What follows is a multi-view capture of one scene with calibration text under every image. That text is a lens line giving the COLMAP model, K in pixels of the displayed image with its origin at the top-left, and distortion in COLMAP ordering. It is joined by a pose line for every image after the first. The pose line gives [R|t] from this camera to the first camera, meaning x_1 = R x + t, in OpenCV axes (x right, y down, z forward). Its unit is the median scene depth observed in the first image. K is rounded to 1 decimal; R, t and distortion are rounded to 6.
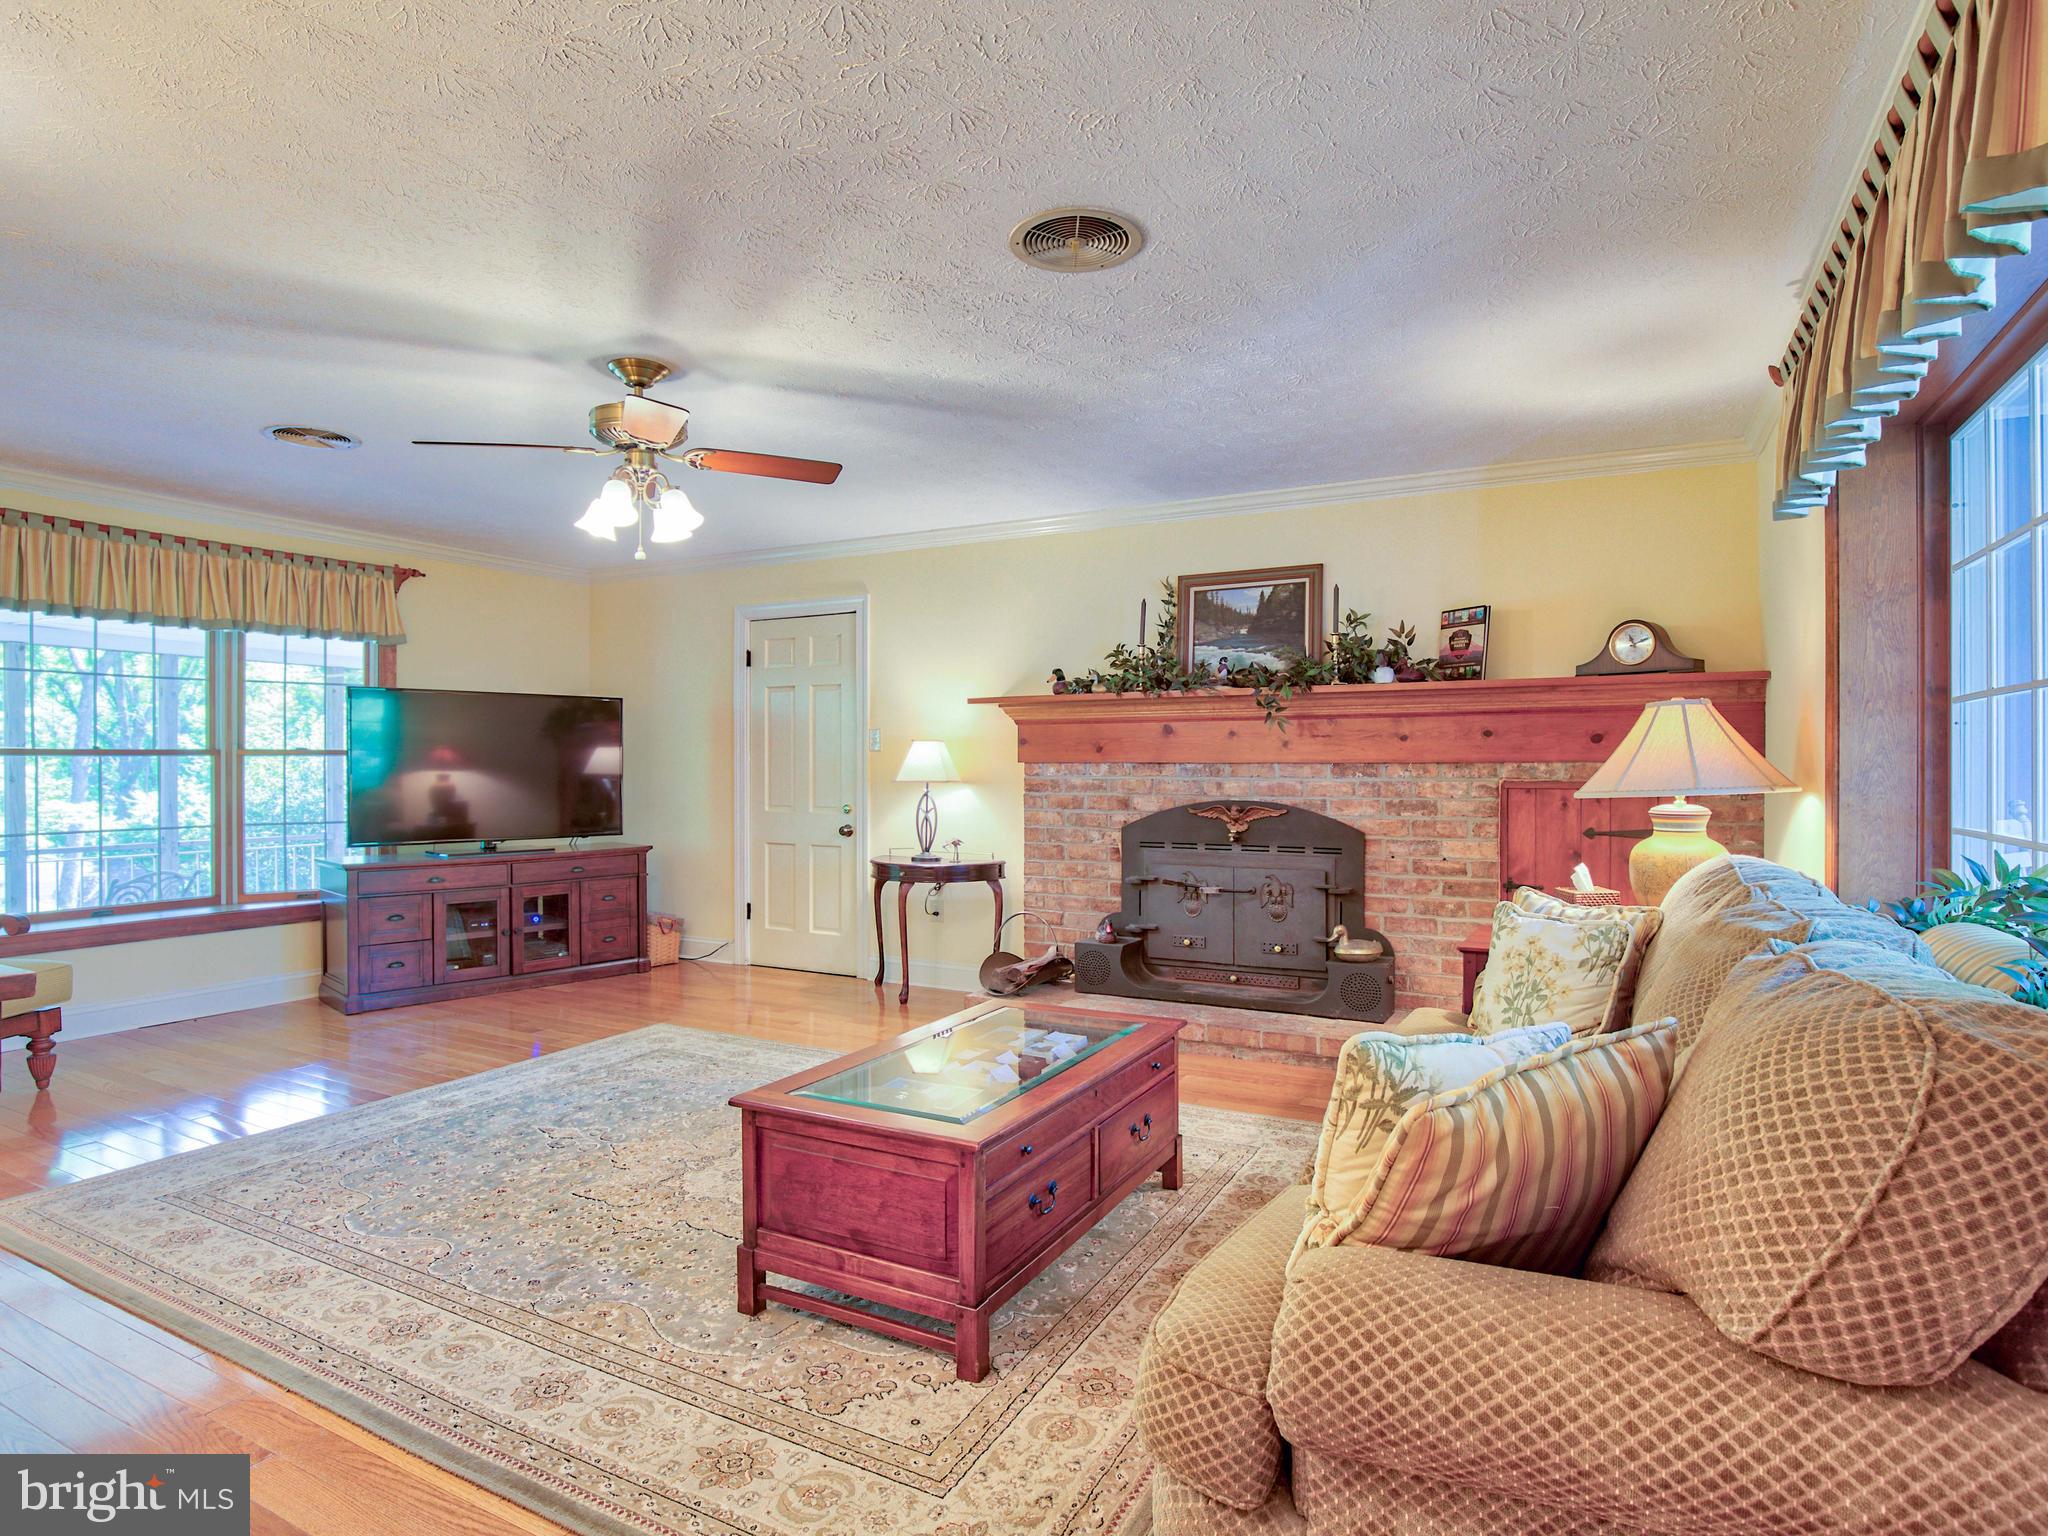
lens RADIAL K [[1057.7, 0, 1038.2], [0, 1057.7, 777.1], [0, 0, 1]] dist [-0.028432, 0.002983]
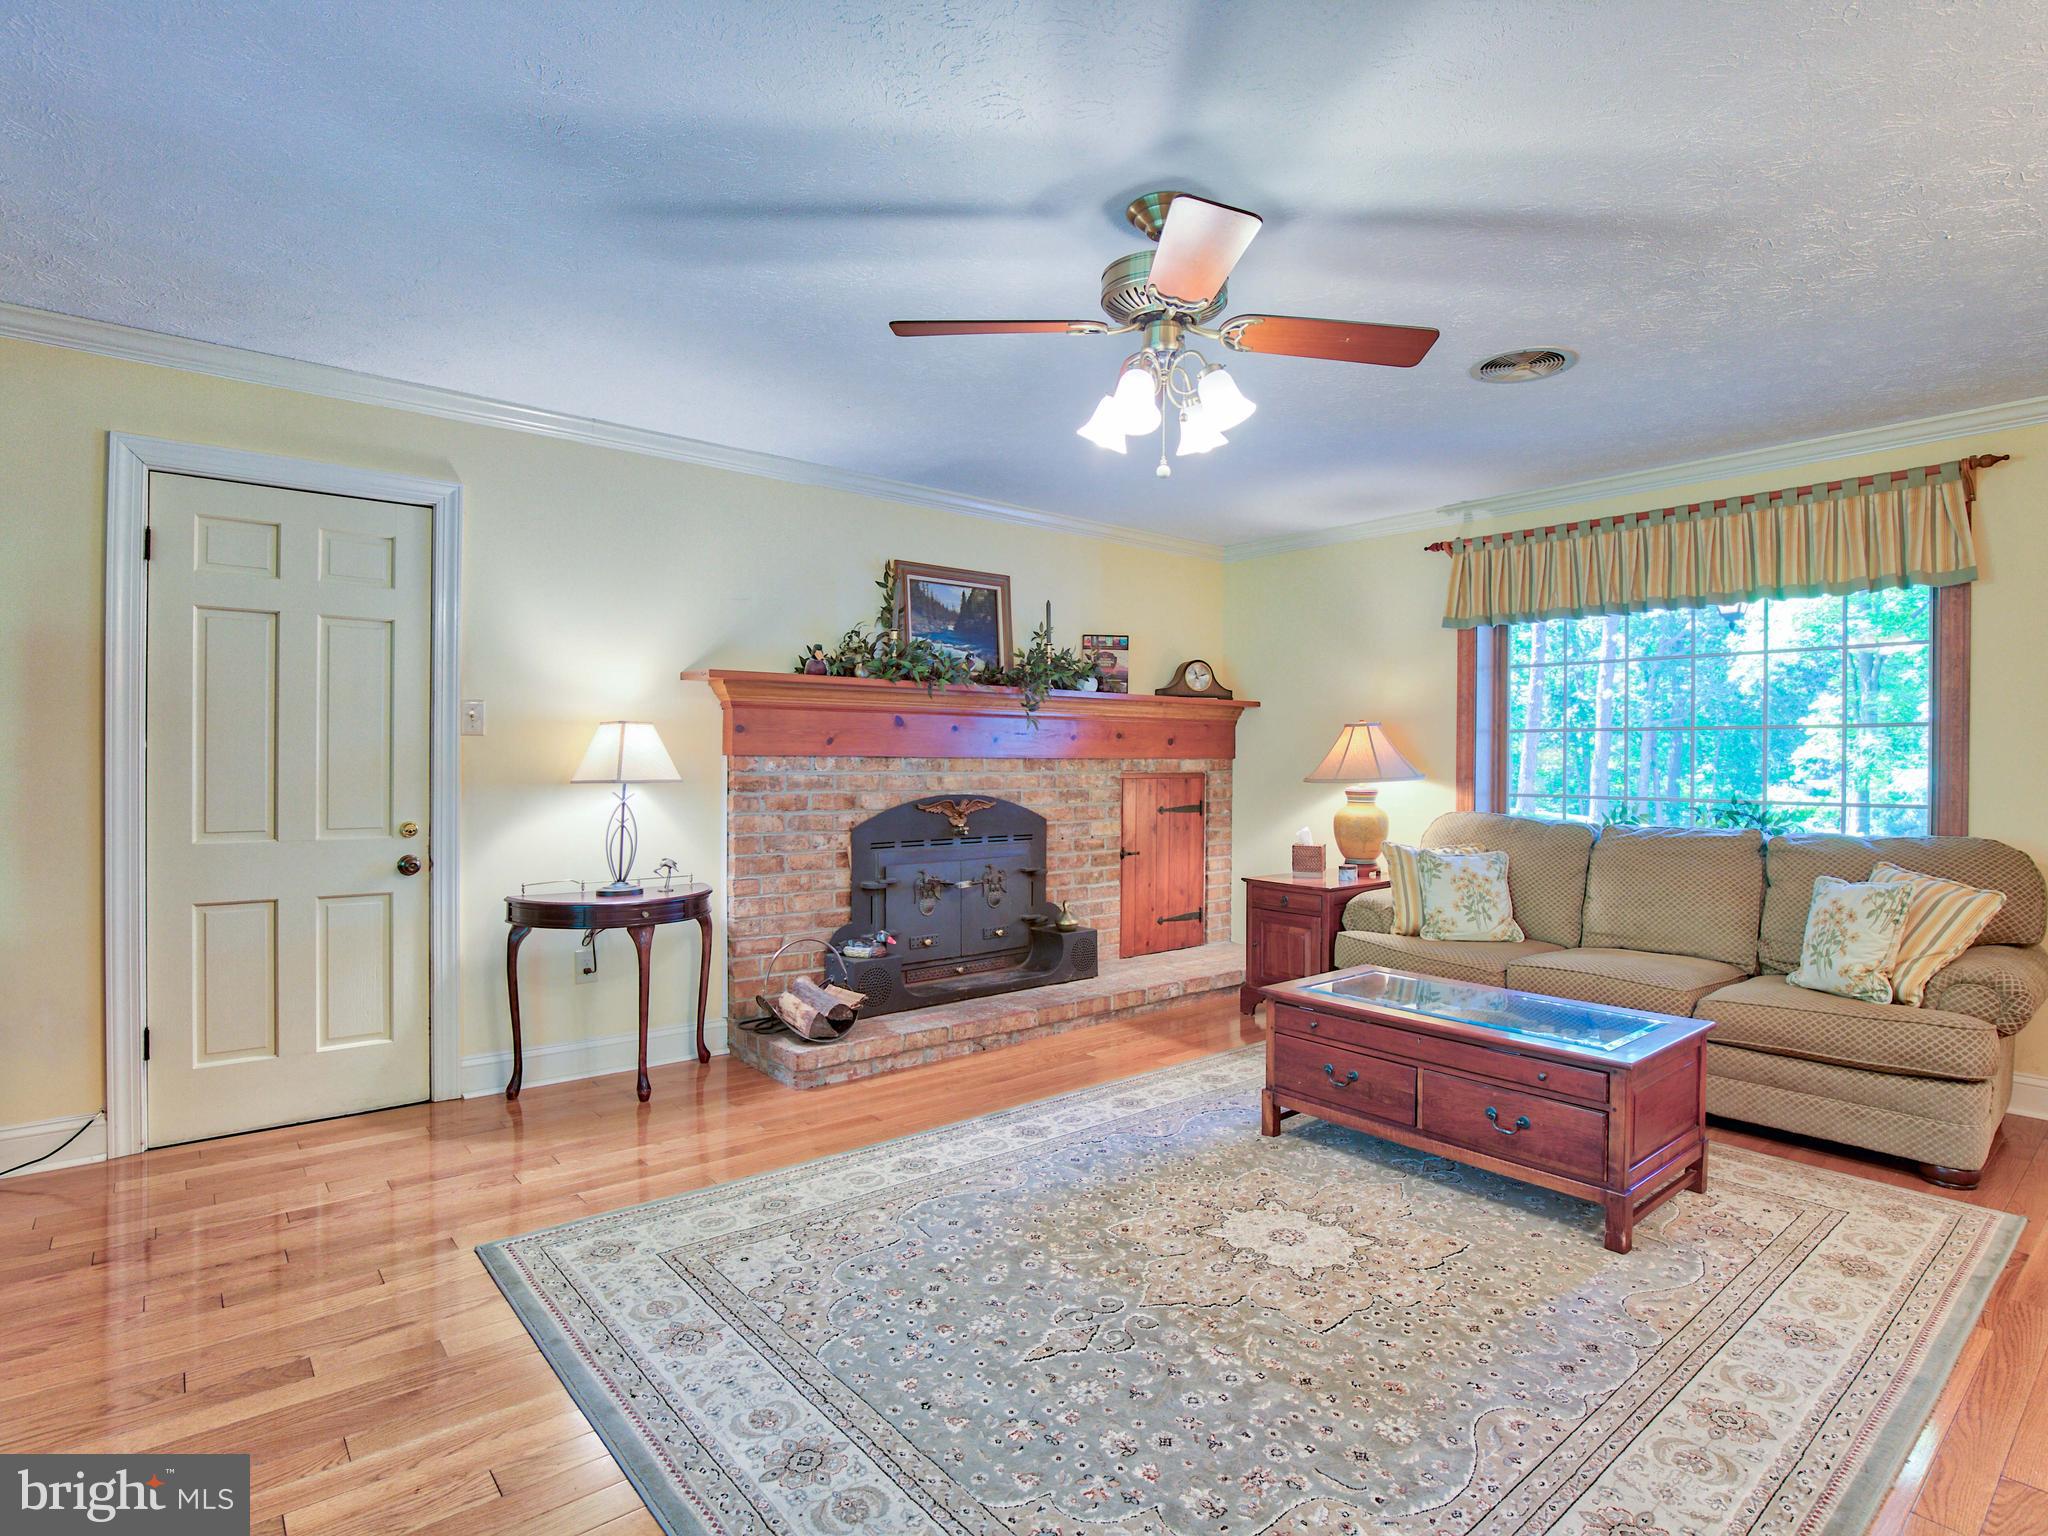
lens RADIAL K [[1057.7, 0, 1026.5], [0, 1057.7, 757.4], [0, 0, 1]] dist [-0.028432, 0.002983]
pose [[0.403431, -0.000953, 0.915009, -0.692313], [-0.002949, 0.999993, 0.002342, -0.015653], [-0.915005, -0.003643, 0.403426, 0.513136]]
